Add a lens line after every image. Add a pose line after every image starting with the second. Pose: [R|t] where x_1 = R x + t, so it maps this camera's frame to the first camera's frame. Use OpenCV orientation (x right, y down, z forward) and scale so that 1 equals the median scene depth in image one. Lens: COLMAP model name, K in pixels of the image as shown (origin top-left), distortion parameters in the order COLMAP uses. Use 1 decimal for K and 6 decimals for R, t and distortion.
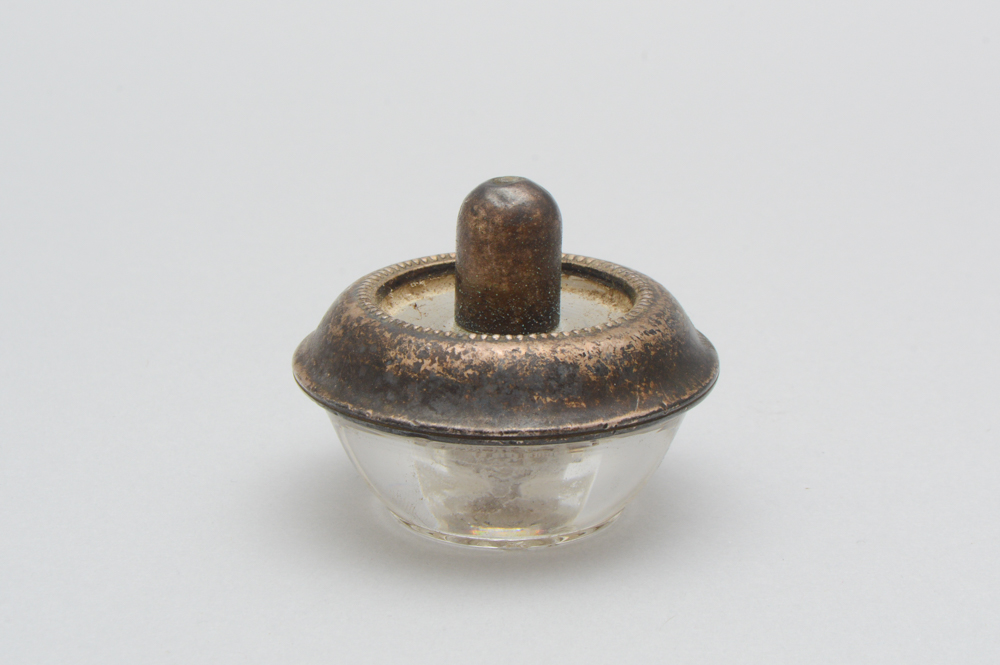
lens RADIAL K [[2221.1, 0, 500.0], [0, 2221.1, 332.5], [0, 0, 1]] dist [-0.004138, -0.000521]
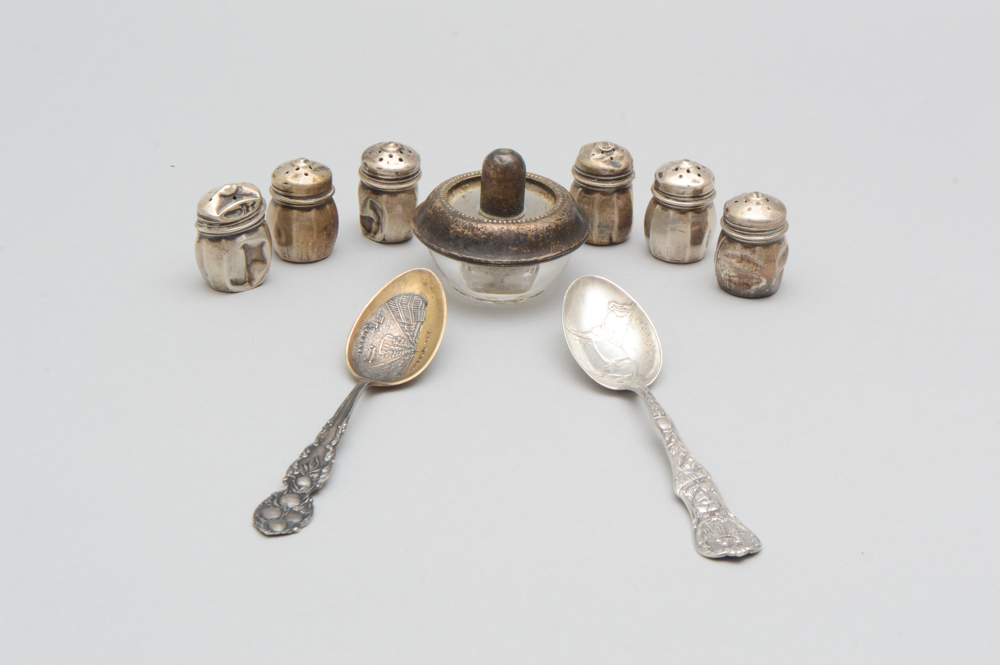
lens RADIAL K [[2221.1, 0, 500.0], [0, 2221.1, 332.5], [0, 0, 1]] dist [-0.004138, -0.000521]
pose [[0.998780, 0.041782, -0.026305, 0.072947], [-0.036463, 0.983431, 0.177579, -0.311137], [0.033289, -0.176403, 0.983755, -1.428879]]
